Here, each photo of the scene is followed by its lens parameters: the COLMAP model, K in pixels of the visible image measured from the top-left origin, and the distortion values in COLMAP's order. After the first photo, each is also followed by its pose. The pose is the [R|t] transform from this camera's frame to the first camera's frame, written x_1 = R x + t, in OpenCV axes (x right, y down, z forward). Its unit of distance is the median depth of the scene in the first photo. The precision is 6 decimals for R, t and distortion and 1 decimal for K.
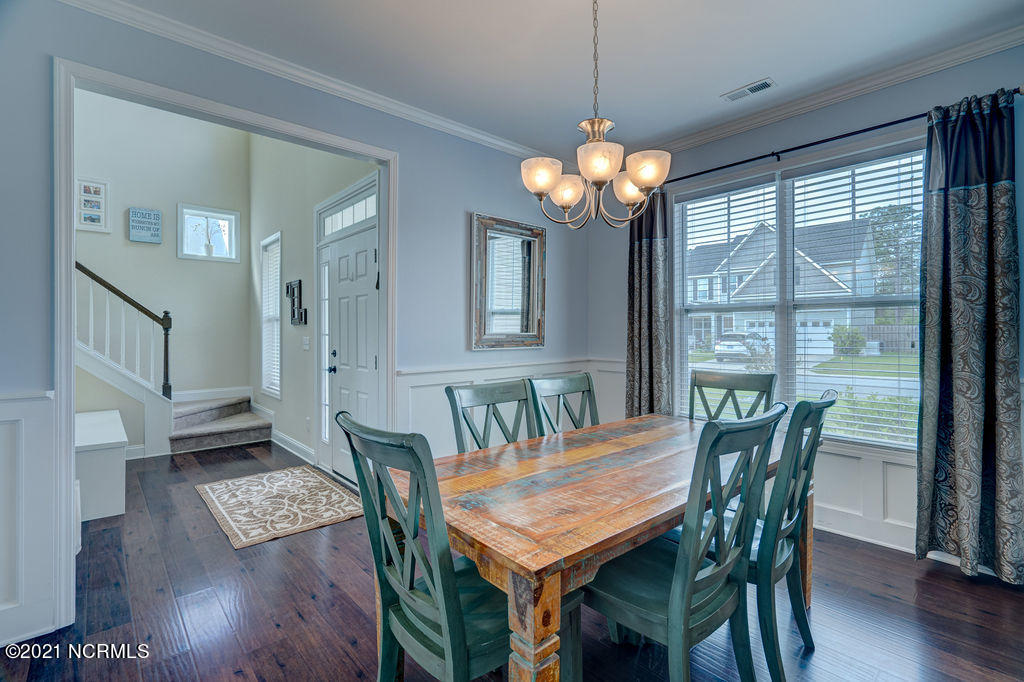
lens RADIAL K [[475.0, 0, 513.8], [0, 475.0, 334.0], [0, 0, 1]] dist [-0.002245, 0.001335]
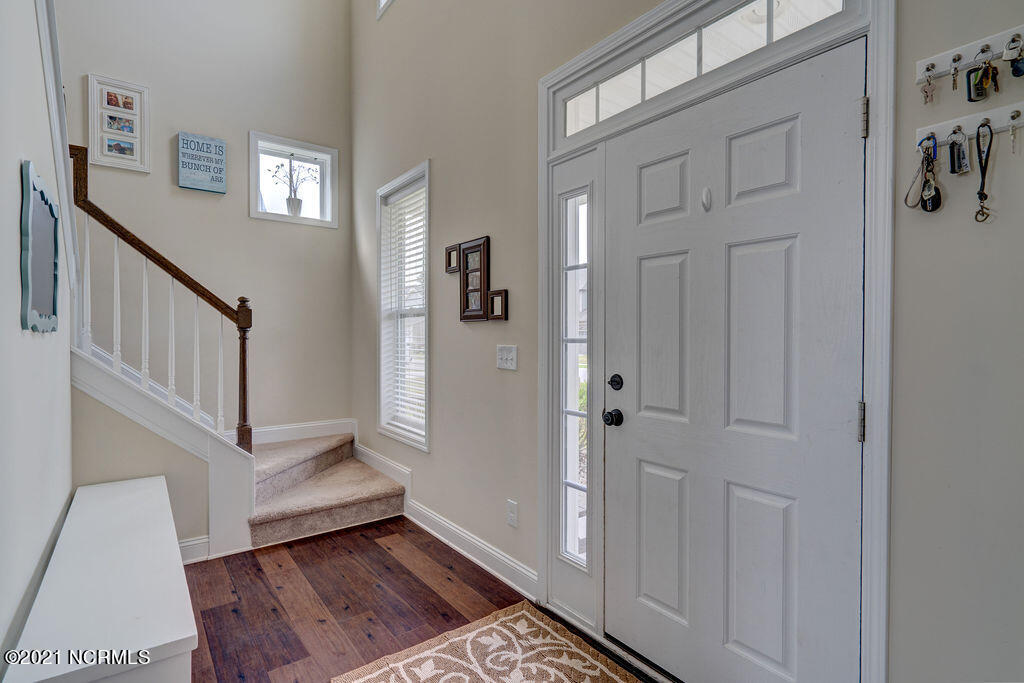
lens RADIAL K [[500.5, 0, 510.4], [0, 500.5, 342.7], [0, 0, 1]] dist [0.004269, 0.001448]
pose [[0.996805, 0.004027, -0.079777, -0.341456], [-0.003320, 0.999954, 0.008993, -0.000528], [0.079810, -0.008700, 0.996772, 0.399058]]
